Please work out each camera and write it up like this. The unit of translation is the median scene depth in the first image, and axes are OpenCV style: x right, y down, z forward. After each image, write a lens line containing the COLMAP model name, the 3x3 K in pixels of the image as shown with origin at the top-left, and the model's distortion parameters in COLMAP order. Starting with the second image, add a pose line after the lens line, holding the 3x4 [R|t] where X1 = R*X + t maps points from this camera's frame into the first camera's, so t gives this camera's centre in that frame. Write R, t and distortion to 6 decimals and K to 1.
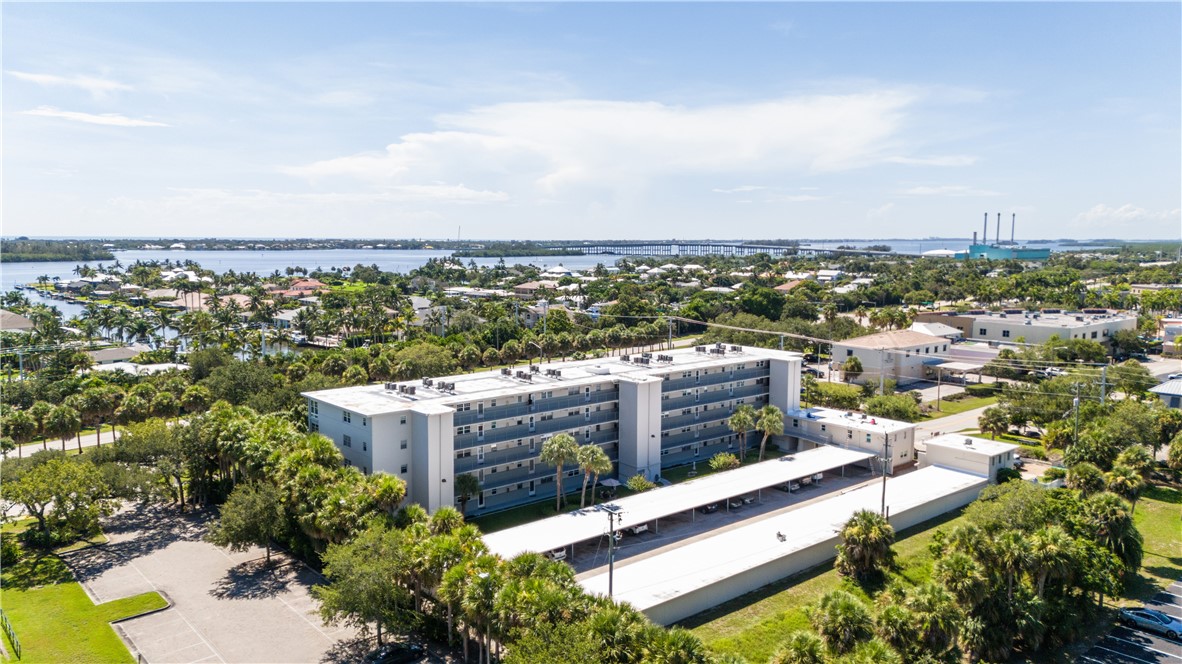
lens RADIAL K [[882.1, 0, 599.2], [0, 882.1, 338.4], [0, 0, 1]] dist [0.069858, -0.052423]
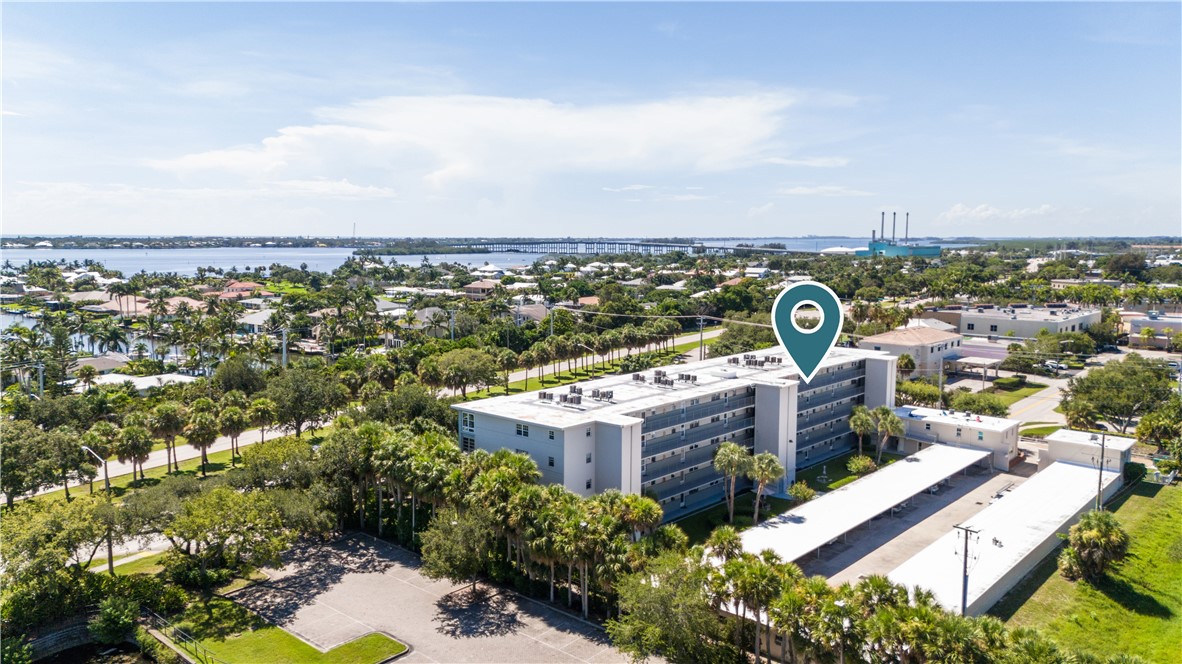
lens RADIAL K [[882.1, 0, 599.1], [0, 882.1, 338.3], [0, 0, 1]] dist [0.069858, -0.052423]
pose [[0.991776, -0.015358, 0.127063, -0.128373], [0.015045, 0.999881, 0.003426, -0.003957], [-0.127101, -0.001486, 0.991889, 0.029817]]
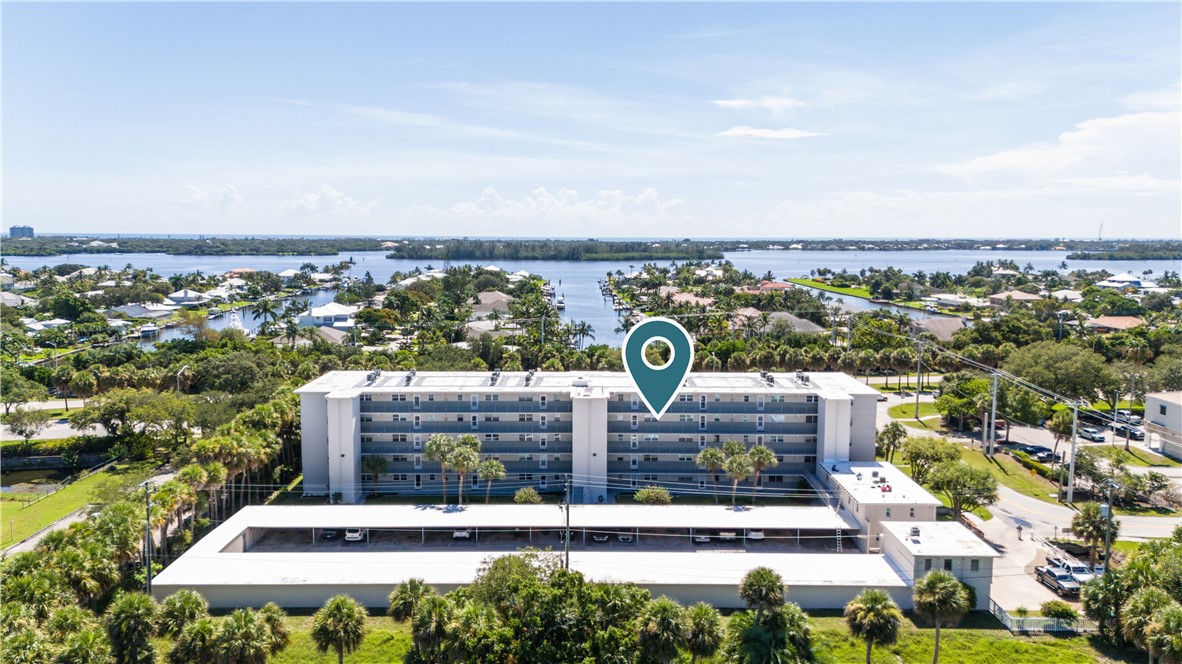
lens RADIAL K [[882.1, 0, 594.5], [0, 882.1, 335.1], [0, 0, 1]] dist [0.069858, -0.052423]
pose [[0.755812, 0.073857, -0.650611, 0.324593], [-0.076001, 0.996798, 0.024865, -0.020836], [0.650364, 0.030654, 0.759004, 0.124925]]
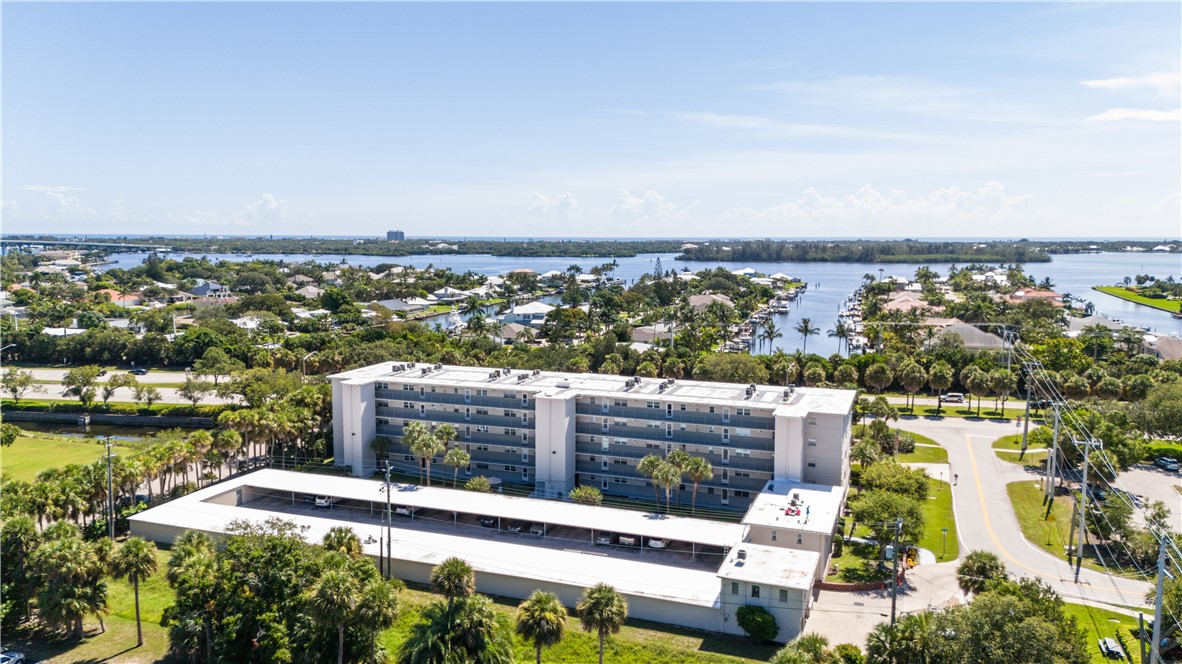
lens RADIAL K [[882.1, 0, 586.4], [0, 882.1, 326.4], [0, 0, 1]] dist [0.069858, -0.052423]
pose [[0.465249, 0.089169, -0.880677, 0.459689], [-0.100679, 0.993788, 0.047434, -0.040894], [0.879436, 0.066597, 0.471336, 0.258709]]
